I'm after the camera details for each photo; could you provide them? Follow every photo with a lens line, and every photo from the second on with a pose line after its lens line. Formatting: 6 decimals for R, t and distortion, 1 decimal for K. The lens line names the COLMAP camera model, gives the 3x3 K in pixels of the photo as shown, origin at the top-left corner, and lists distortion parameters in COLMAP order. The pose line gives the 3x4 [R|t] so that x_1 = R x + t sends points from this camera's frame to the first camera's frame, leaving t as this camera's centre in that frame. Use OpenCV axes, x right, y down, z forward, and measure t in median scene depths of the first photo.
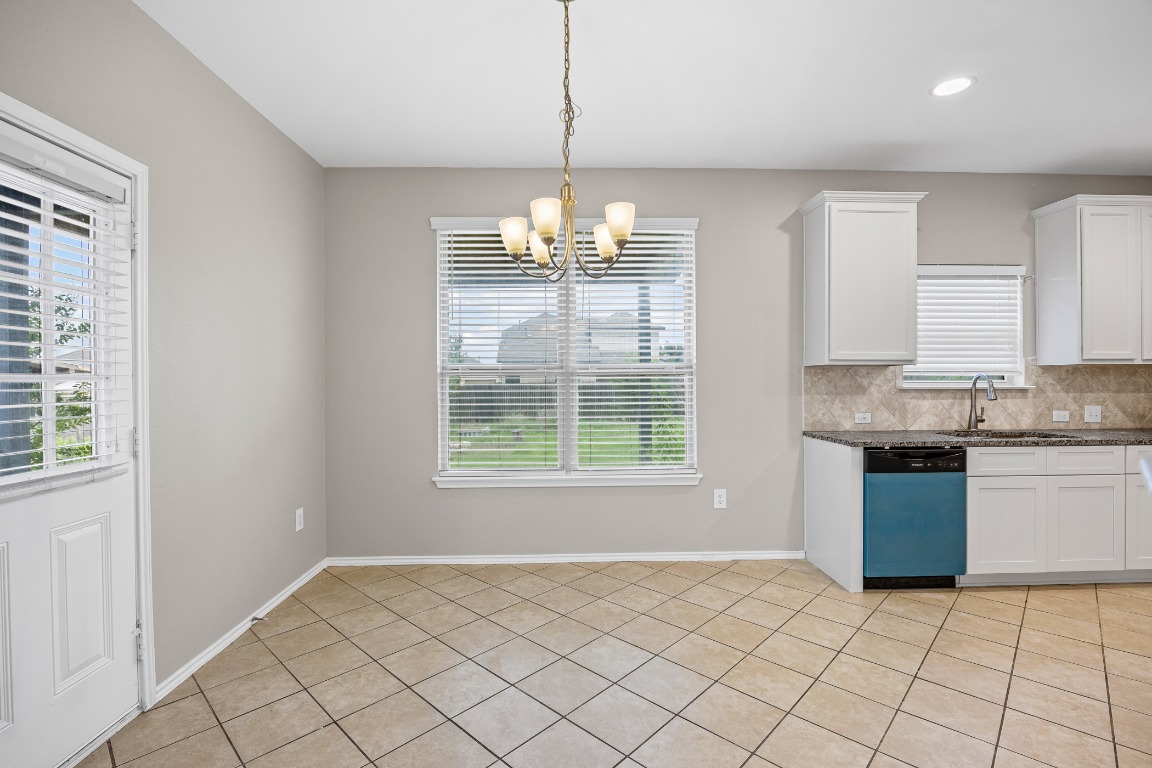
lens RADIAL K [[523.6, 0, 579.4], [0, 523.6, 380.6], [0, 0, 1]] dist [-0.002158, -0.000113]
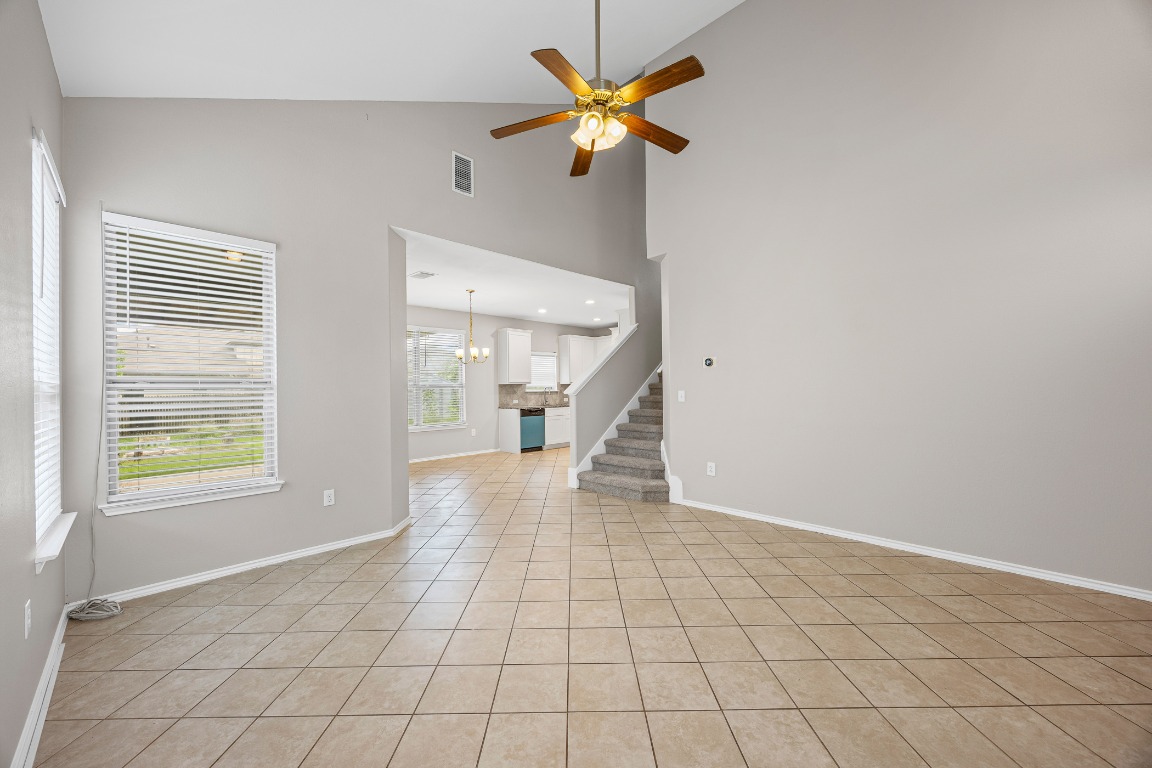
lens RADIAL K [[438.1, 0, 572.6], [0, 438.1, 386.9], [0, 0, 1]] dist [0.000318, -0.000005]
pose [[0.734723, -0.001986, 0.678365, -0.940059], [0.009714, 0.999924, -0.007594, 0.009095], [-0.678298, 0.012169, 0.734686, -1.083305]]
